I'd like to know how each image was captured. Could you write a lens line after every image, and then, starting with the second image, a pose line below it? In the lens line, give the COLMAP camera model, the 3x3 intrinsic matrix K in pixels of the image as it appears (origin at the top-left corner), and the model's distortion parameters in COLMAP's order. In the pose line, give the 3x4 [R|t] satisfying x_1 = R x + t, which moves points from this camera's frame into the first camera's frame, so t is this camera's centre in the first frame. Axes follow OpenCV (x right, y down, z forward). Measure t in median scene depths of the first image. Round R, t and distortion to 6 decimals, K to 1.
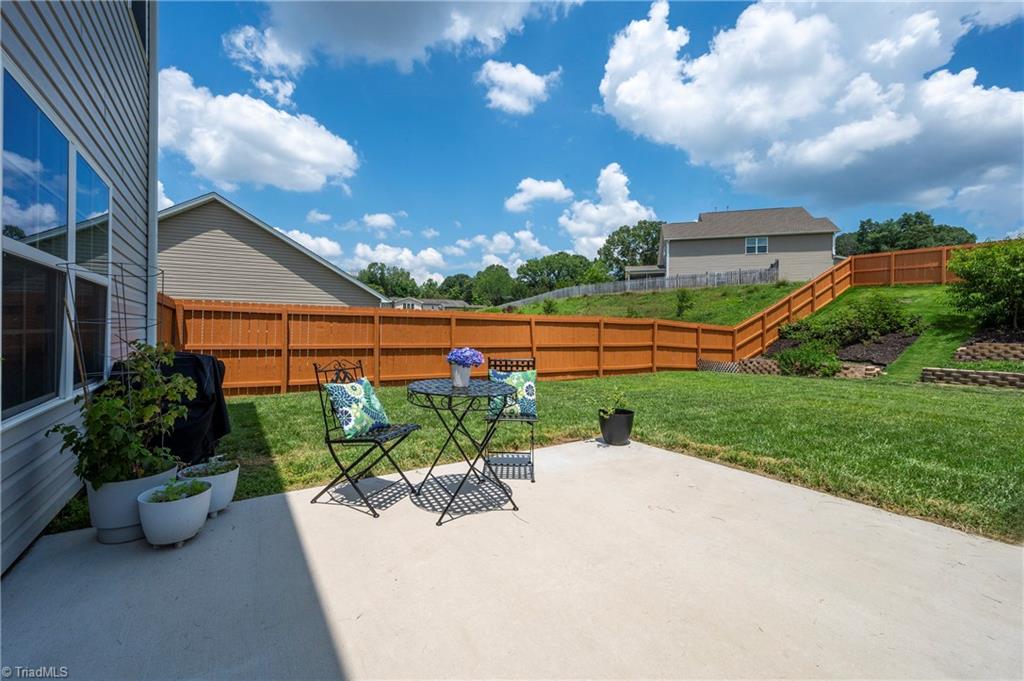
lens RADIAL K [[419.3, 0, 513.2], [0, 419.3, 325.2], [0, 0, 1]] dist [0.000344, -0.000061]
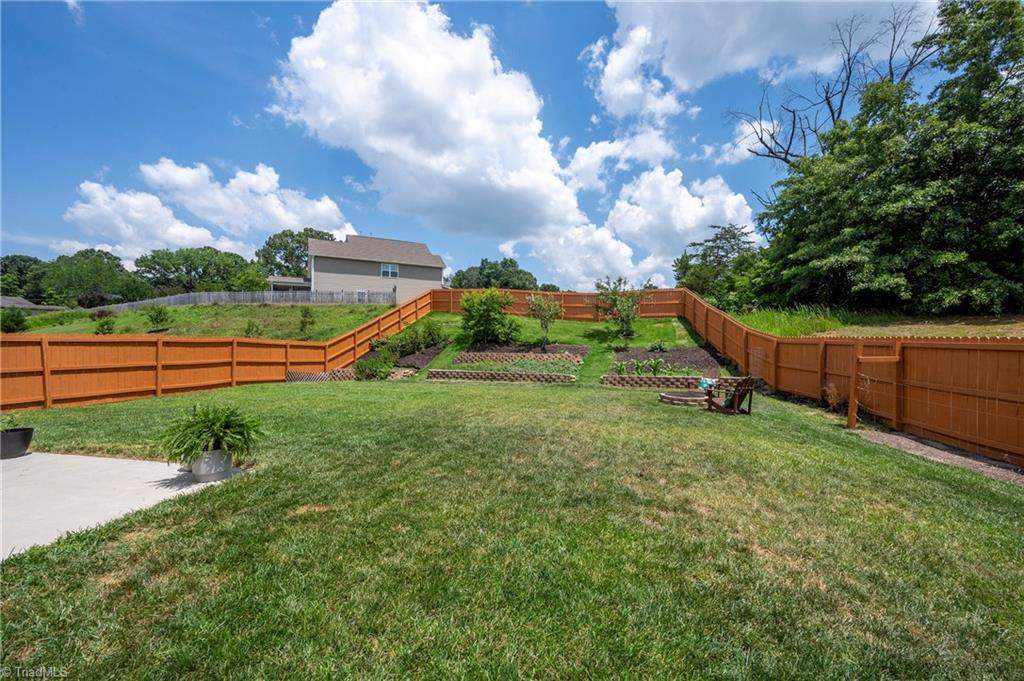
lens RADIAL K [[402.1, 0, 512.0], [0, 402.1, 340.5], [0, 0, 1]] dist [0.000408, -0.000046]
pose [[0.722821, -0.003973, 0.691024, 0.095459], [-0.005115, 0.999925, 0.011099, -0.014162], [-0.691017, -0.011557, 0.722747, -0.159534]]
